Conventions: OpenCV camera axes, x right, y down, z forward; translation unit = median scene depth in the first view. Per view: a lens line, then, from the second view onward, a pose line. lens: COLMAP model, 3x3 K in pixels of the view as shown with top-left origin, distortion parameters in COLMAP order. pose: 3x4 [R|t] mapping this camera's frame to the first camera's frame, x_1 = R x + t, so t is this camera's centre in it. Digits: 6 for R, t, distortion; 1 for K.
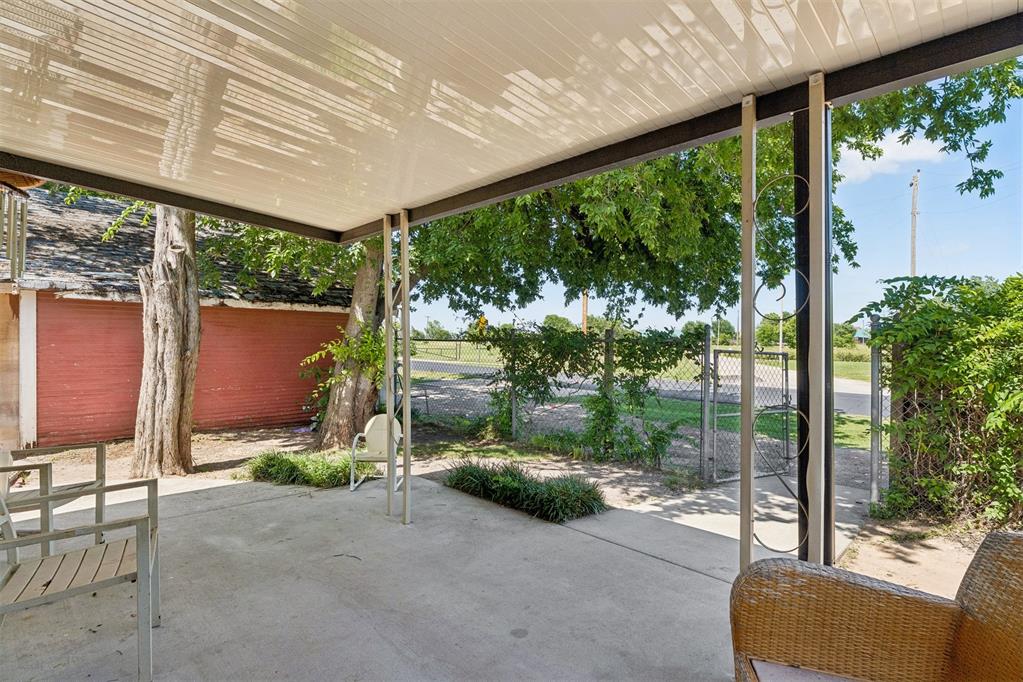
lens RADIAL K [[505.6, 0, 509.4], [0, 505.6, 347.8], [0, 0, 1]] dist [-0.002060, -0.000104]
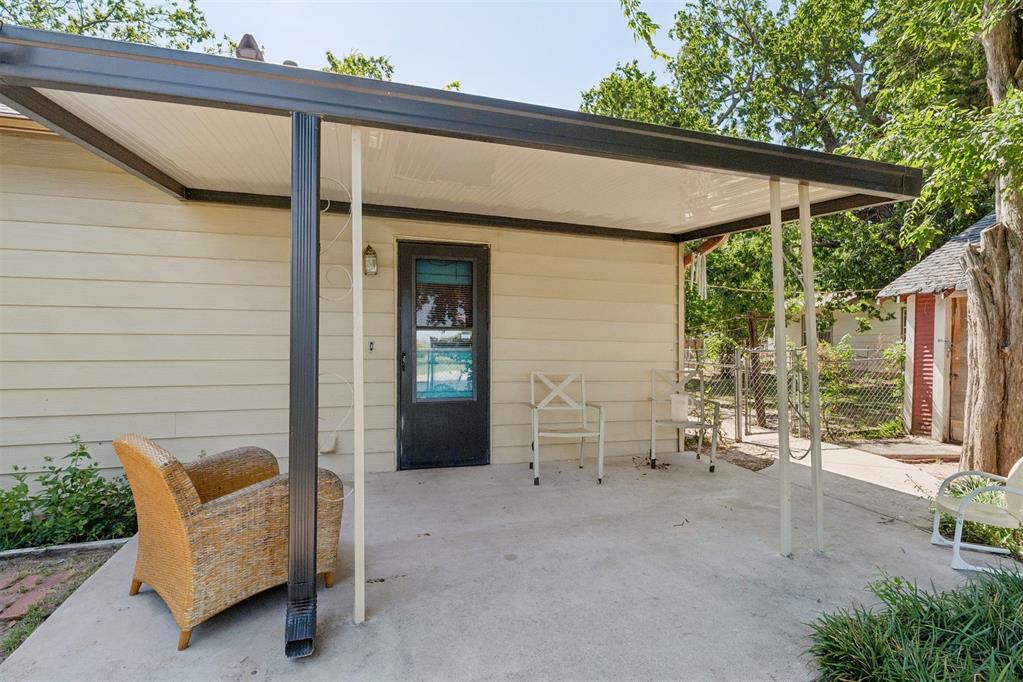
lens RADIAL K [[505.6, 0, 509.4], [0, 505.6, 347.8], [0, 0, 1]] dist [-0.002060, -0.000104]
pose [[-0.457460, 0.002598, -0.889227, 0.830129], [-0.014455, 0.999842, 0.010358, 0.018066], [0.889113, 0.017592, -0.457350, 1.132256]]
